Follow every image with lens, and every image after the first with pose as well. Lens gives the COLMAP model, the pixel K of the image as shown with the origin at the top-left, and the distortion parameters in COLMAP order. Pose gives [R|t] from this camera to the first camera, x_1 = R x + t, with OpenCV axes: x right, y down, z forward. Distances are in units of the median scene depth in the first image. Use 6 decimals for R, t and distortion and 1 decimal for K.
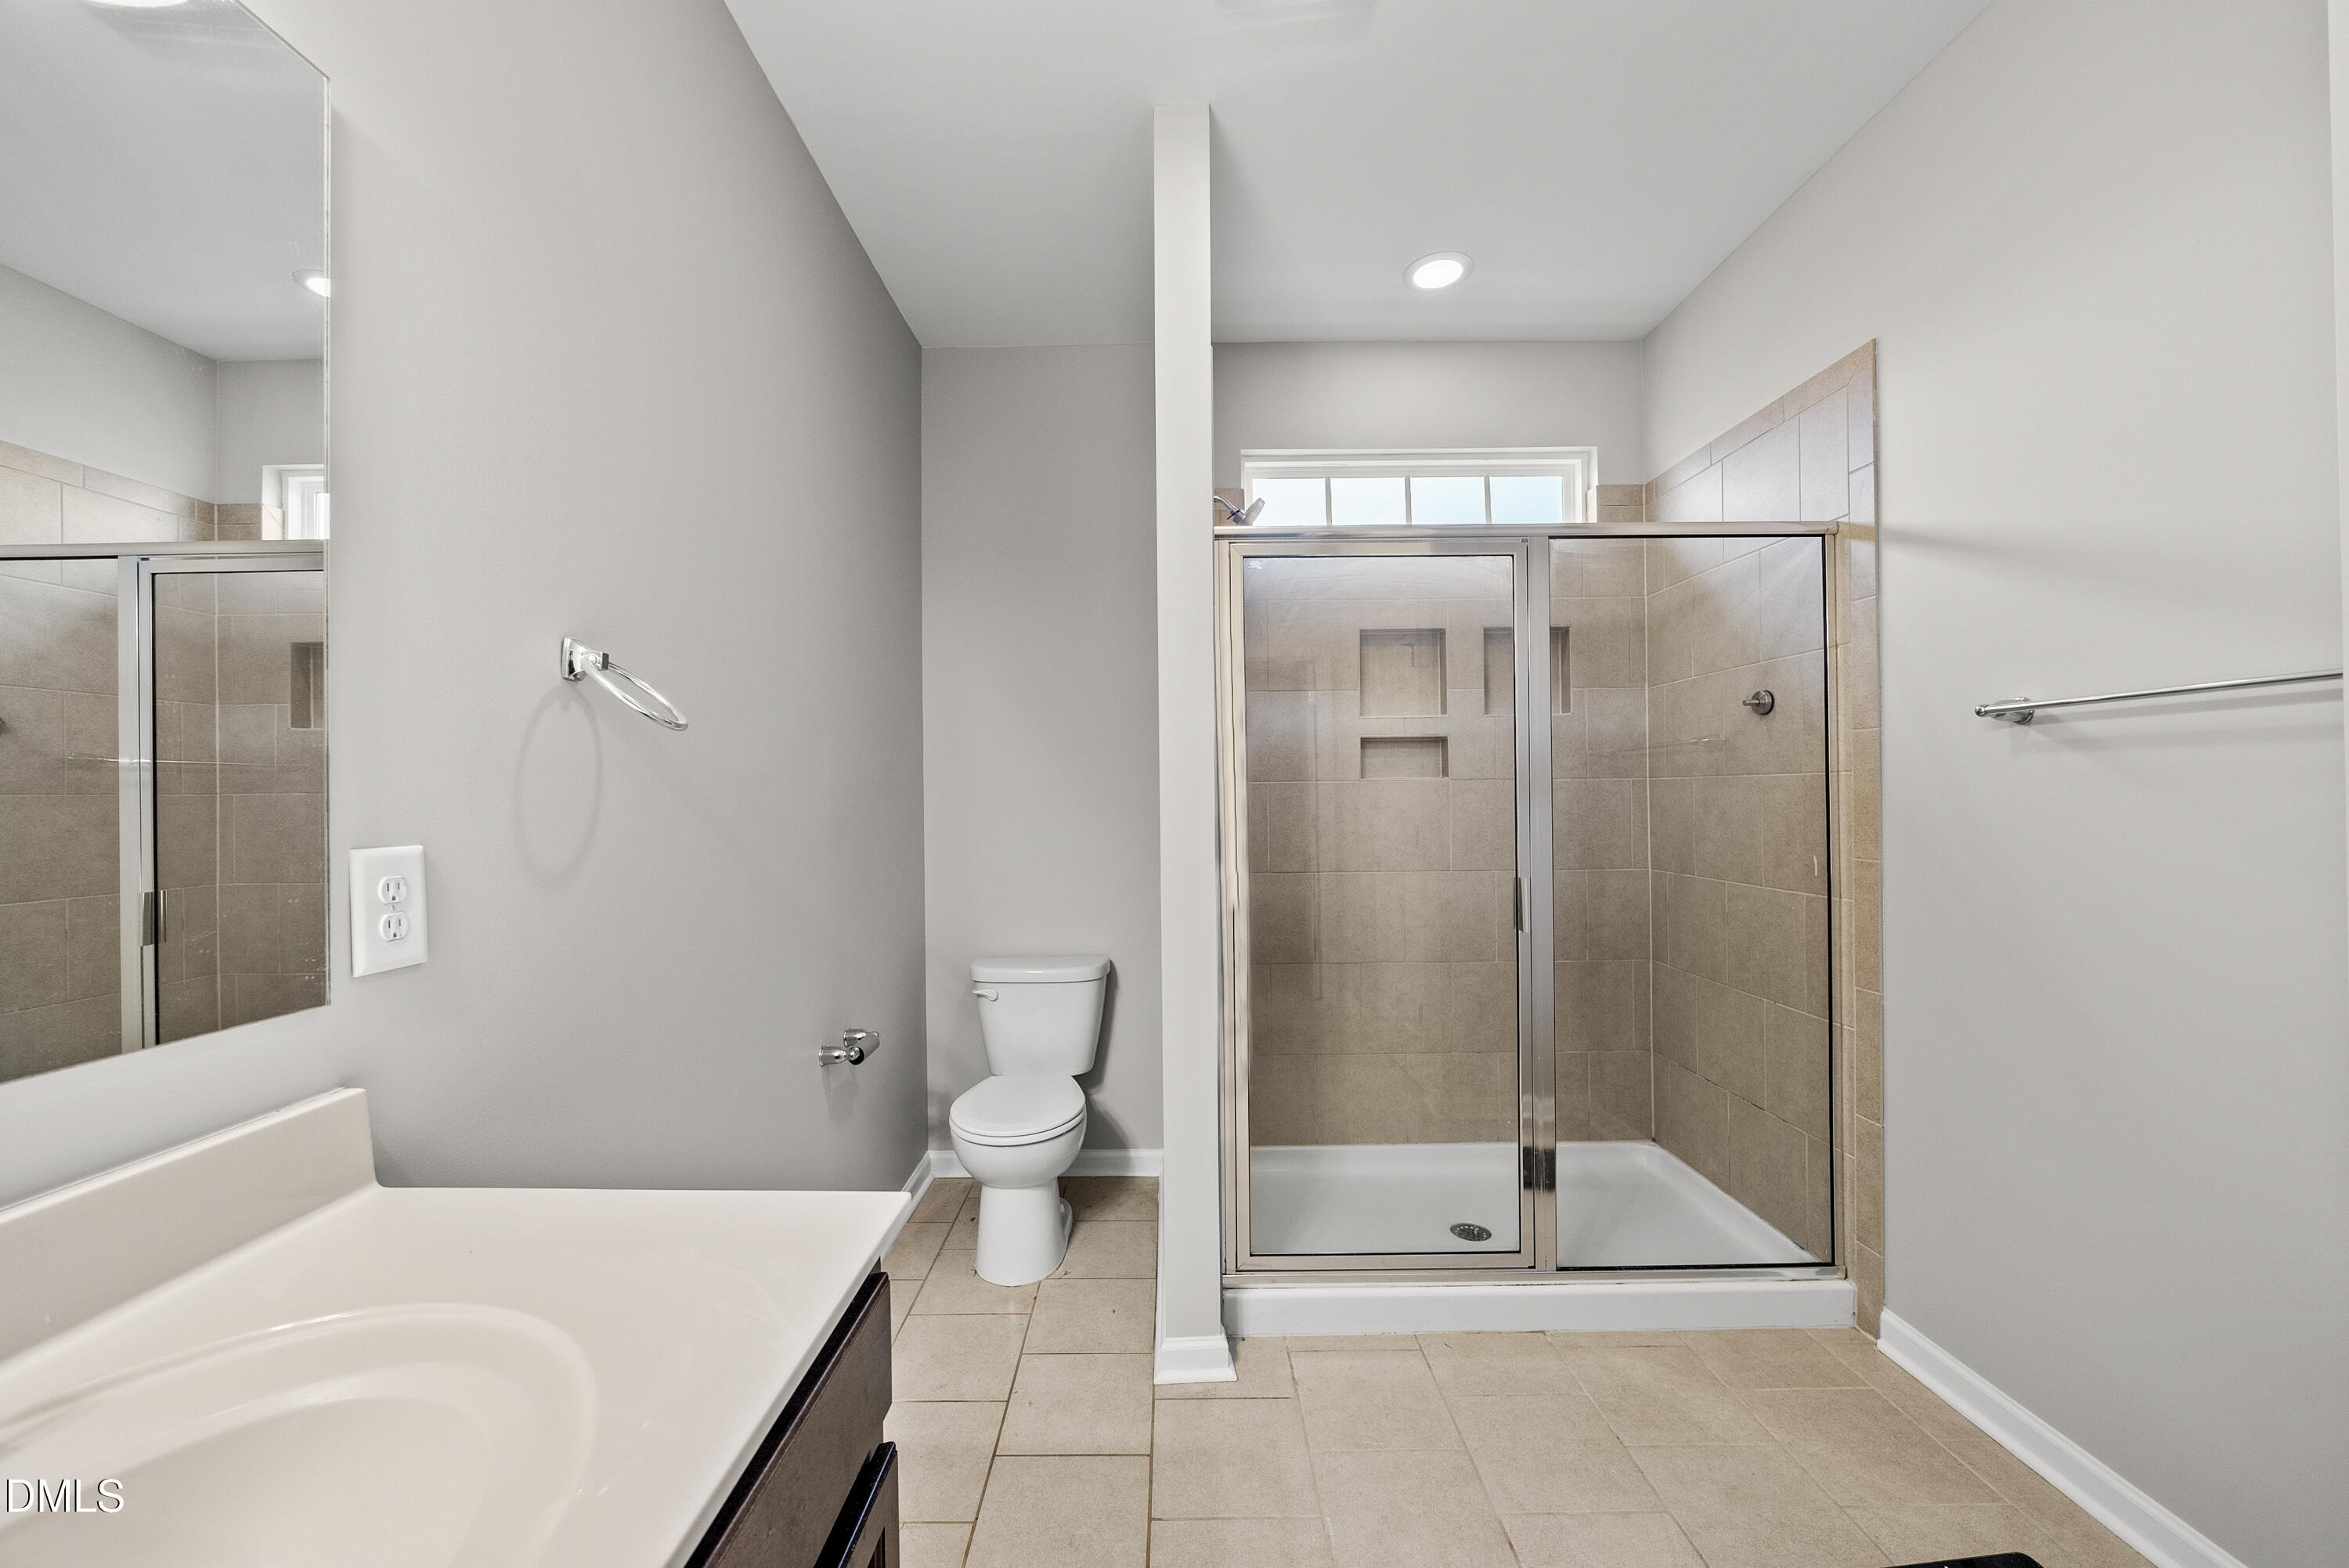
lens RADIAL K [[871.1, 0, 1171.6], [0, 871.1, 799.5], [0, 0, 1]] dist [-0.016103, -0.000022]
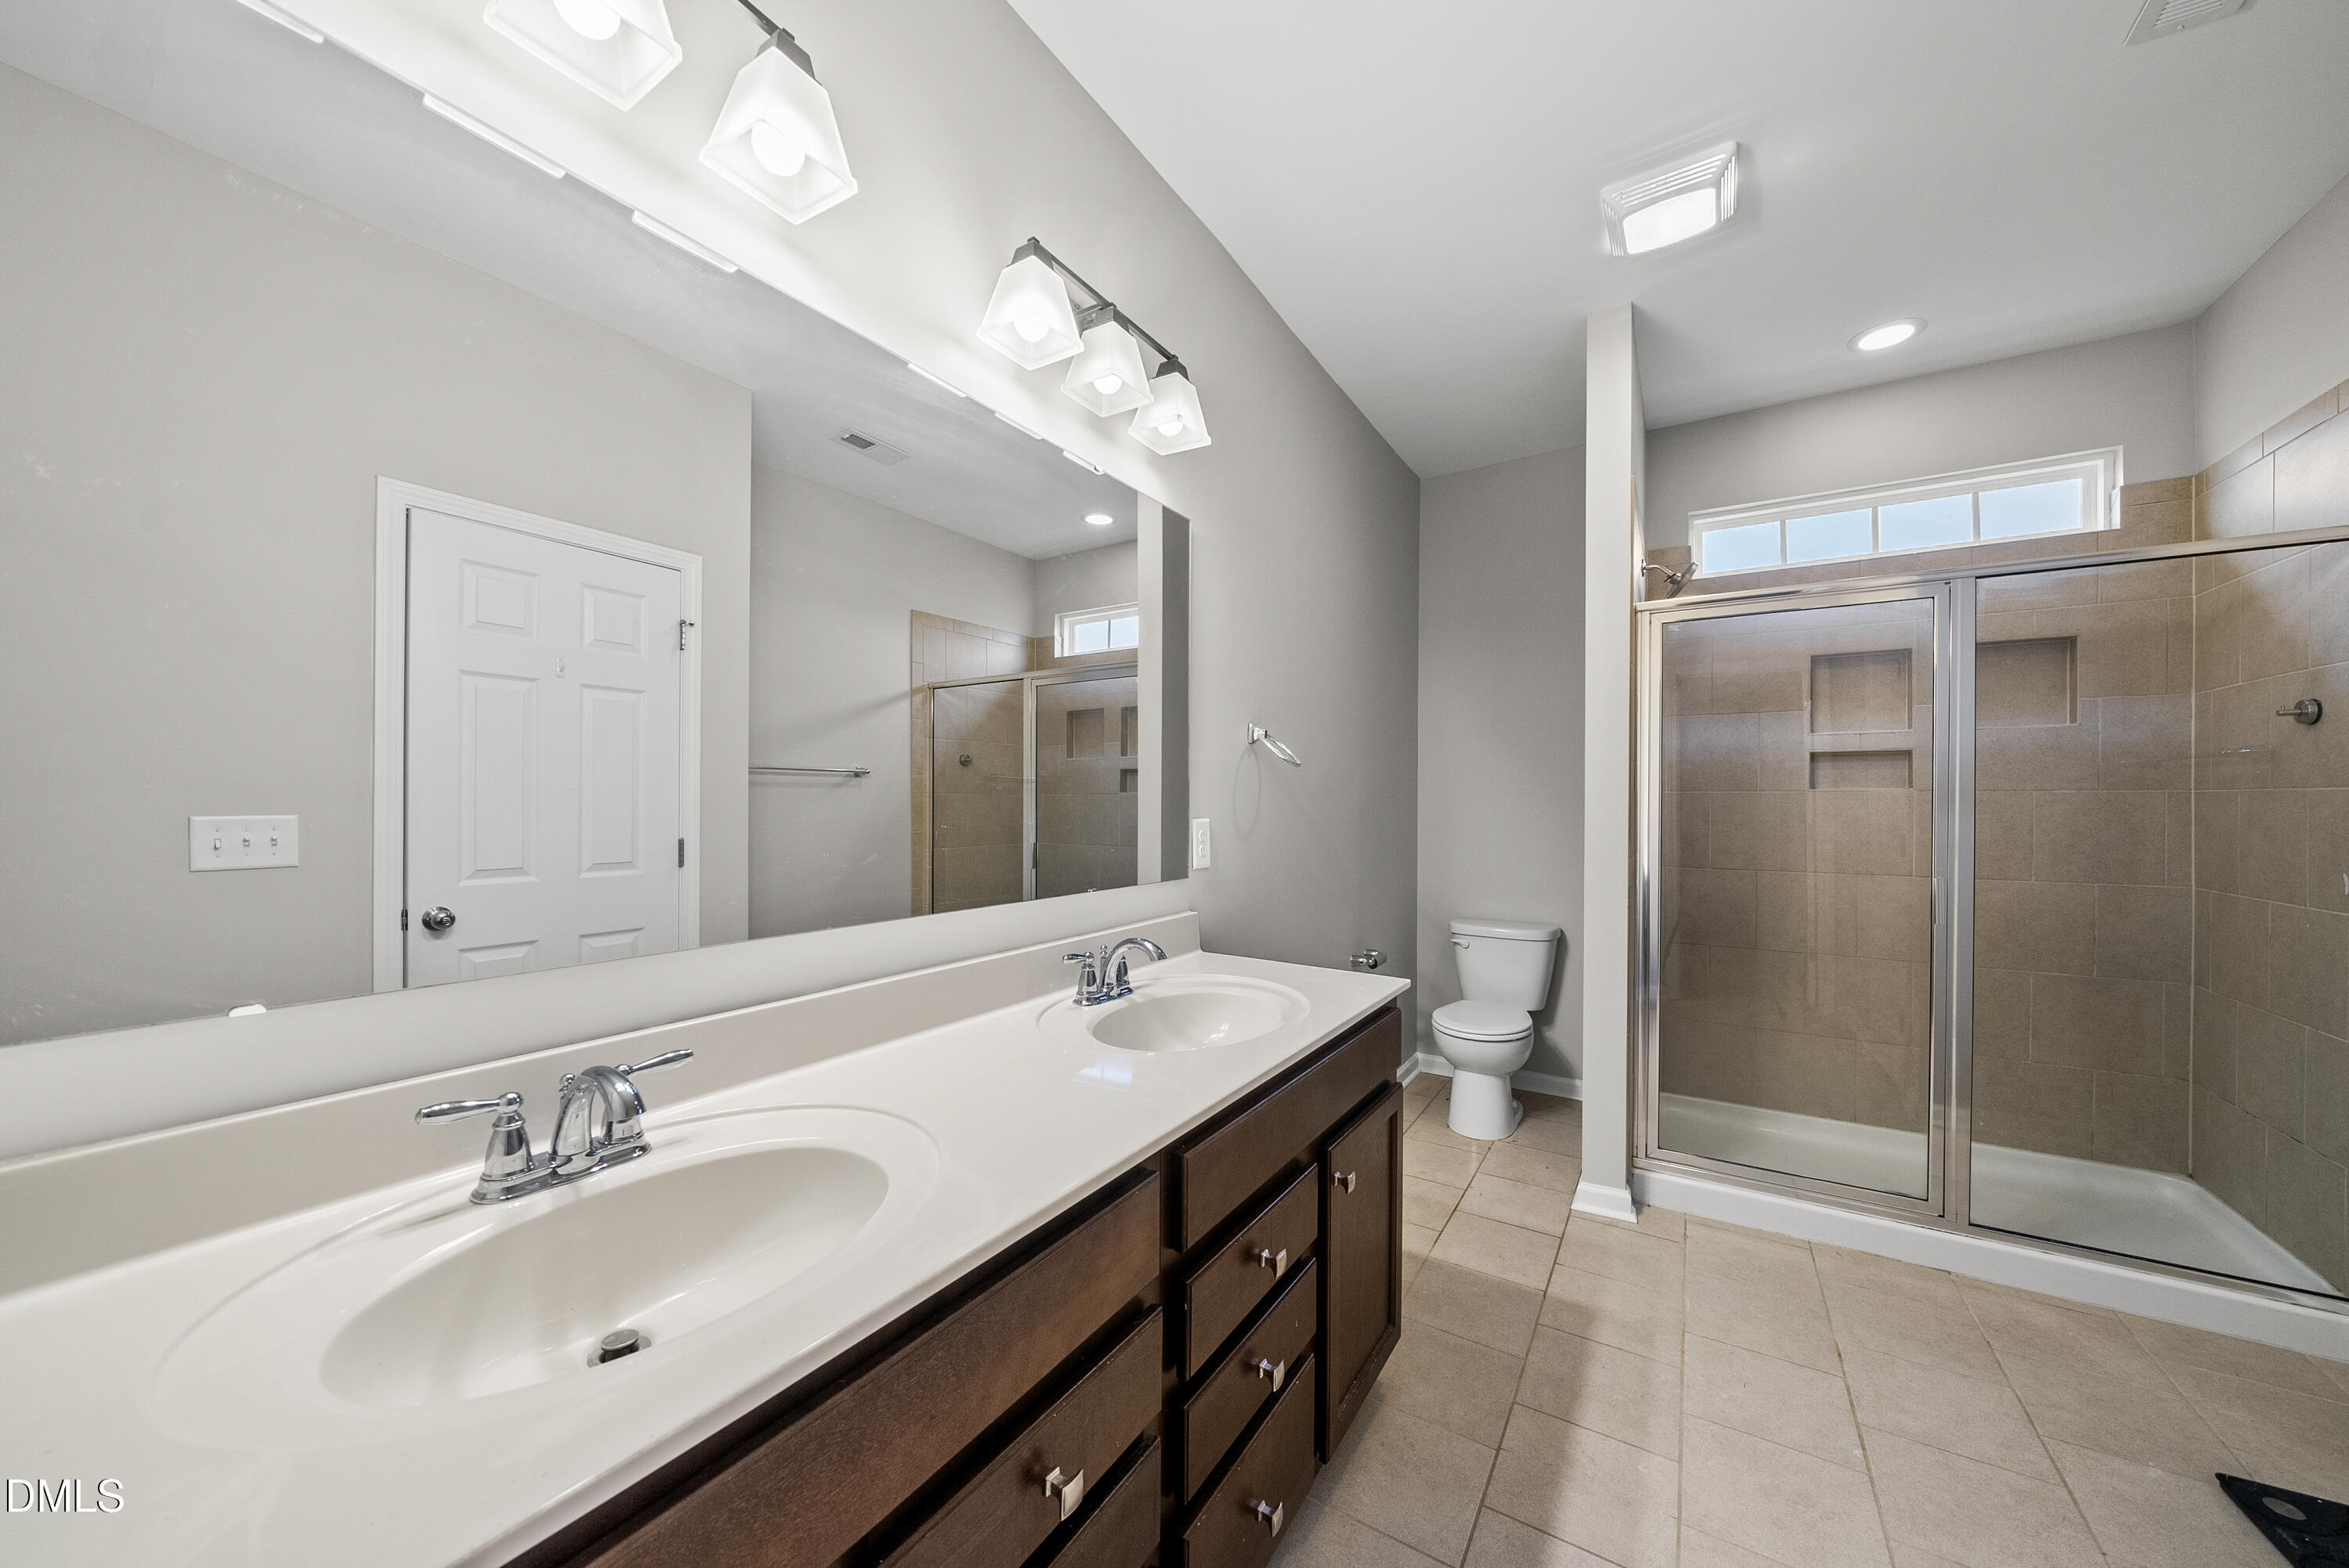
lens RADIAL K [[810.0, 0, 1174.6], [0, 810.0, 800.1], [0, 0, 1]] dist [-0.005265, -0.000116]
pose [[0.843211, 0.012415, -0.537439, 0.100364], [-0.013811, 0.999904, 0.001430, -0.000081], [0.537405, 0.006216, 0.843301, -0.362521]]
